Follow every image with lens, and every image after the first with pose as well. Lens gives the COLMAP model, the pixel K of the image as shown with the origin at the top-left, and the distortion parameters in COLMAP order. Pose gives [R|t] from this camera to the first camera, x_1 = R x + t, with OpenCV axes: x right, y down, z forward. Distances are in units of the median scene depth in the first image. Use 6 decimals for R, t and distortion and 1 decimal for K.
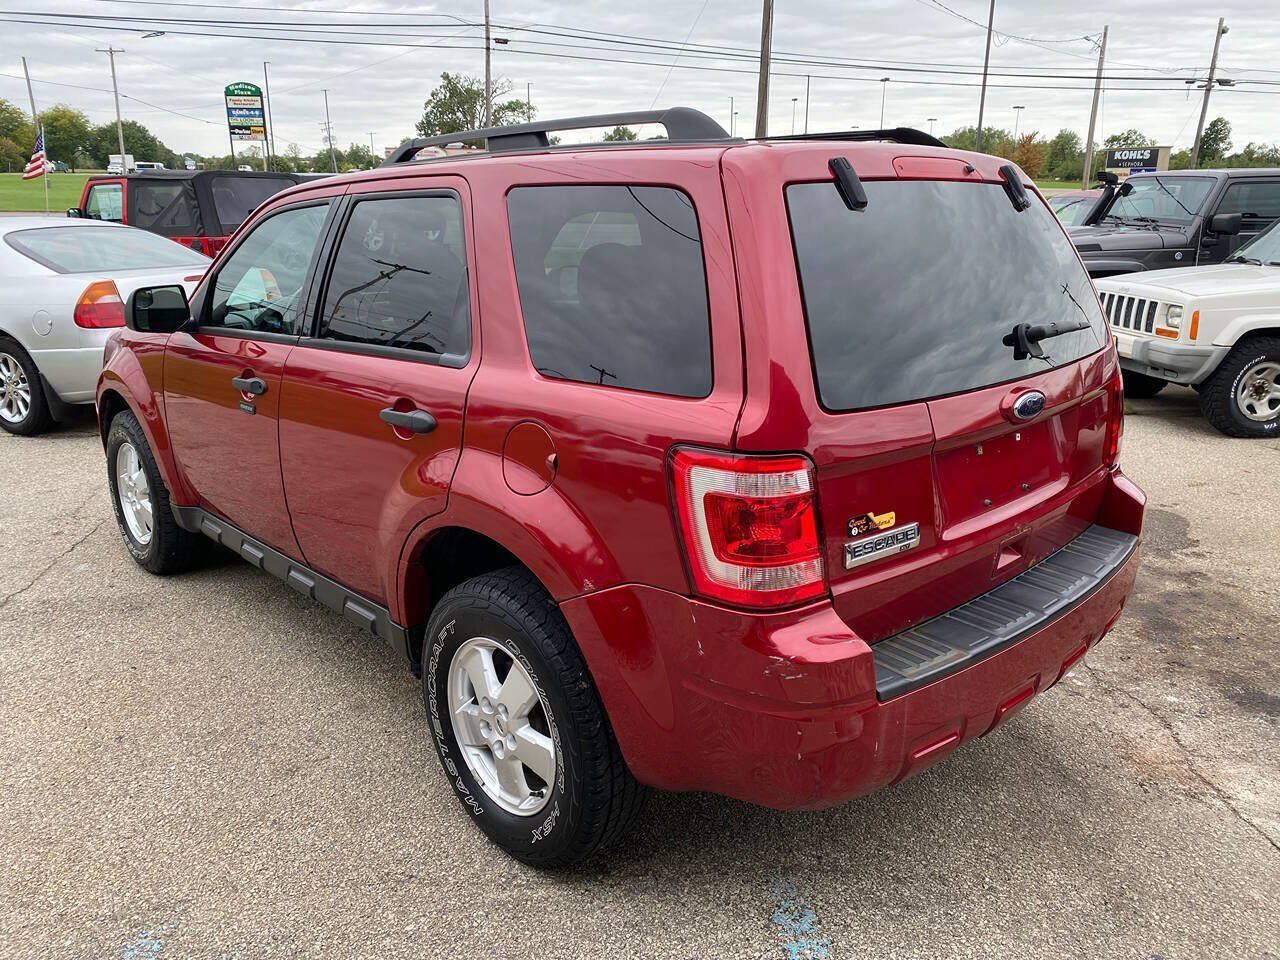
lens RADIAL K [[1066.3, 0, 640.0], [0, 1066.3, 480.0], [0, 0, 1]] dist [0.004178, -0.002142]
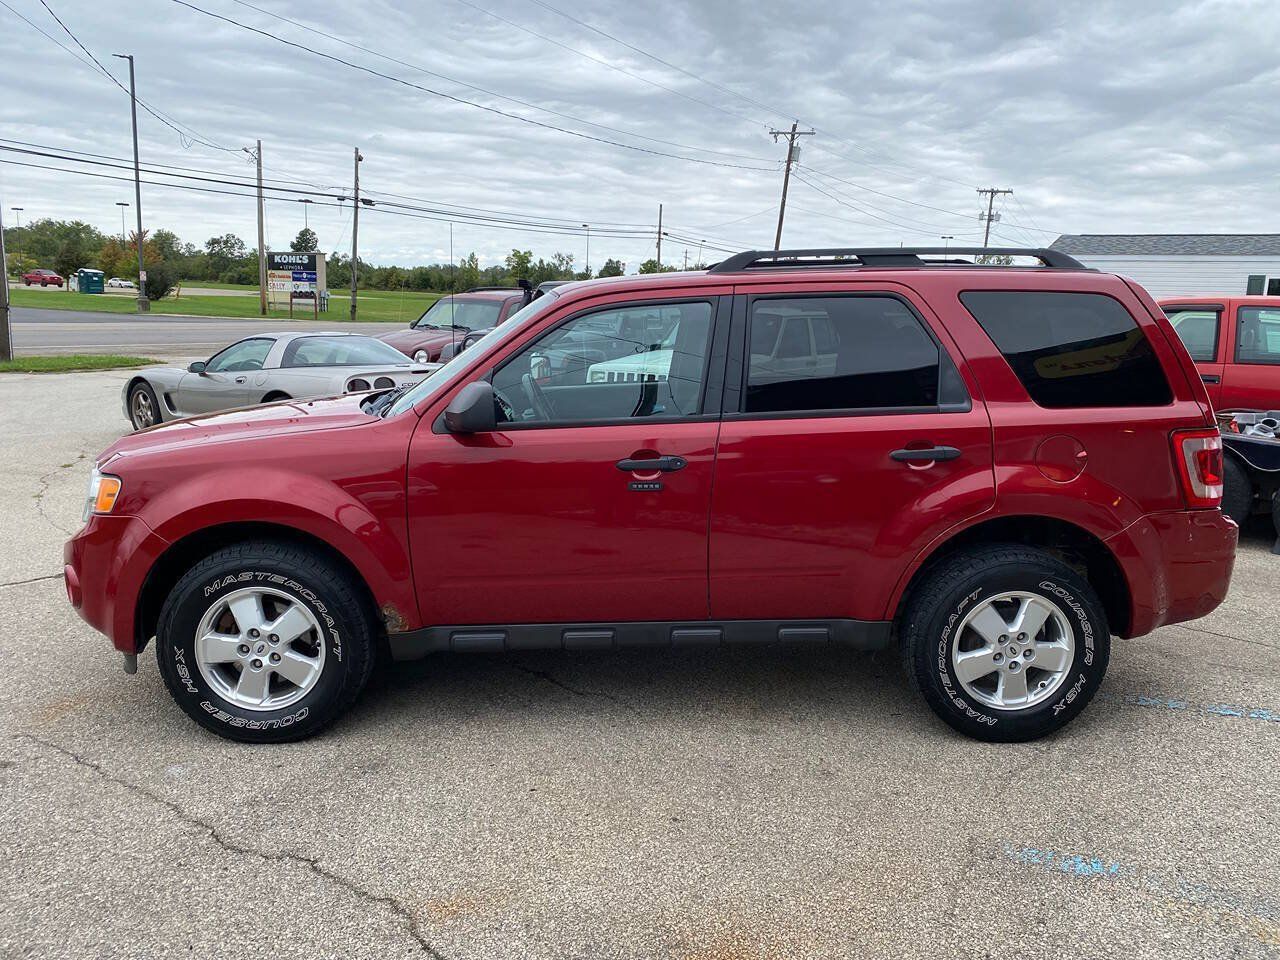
lens RADIAL K [[1114.2, 0, 640.0], [0, 1114.2, 480.0], [0, 0, 1]] dist [0.014572, -0.009404]
pose [[0.601236, -0.114157, 0.790875, -0.268816], [0.189533, 0.981872, -0.002360, -0.015493], [-0.776269, 0.151316, 0.611973, 0.069864]]
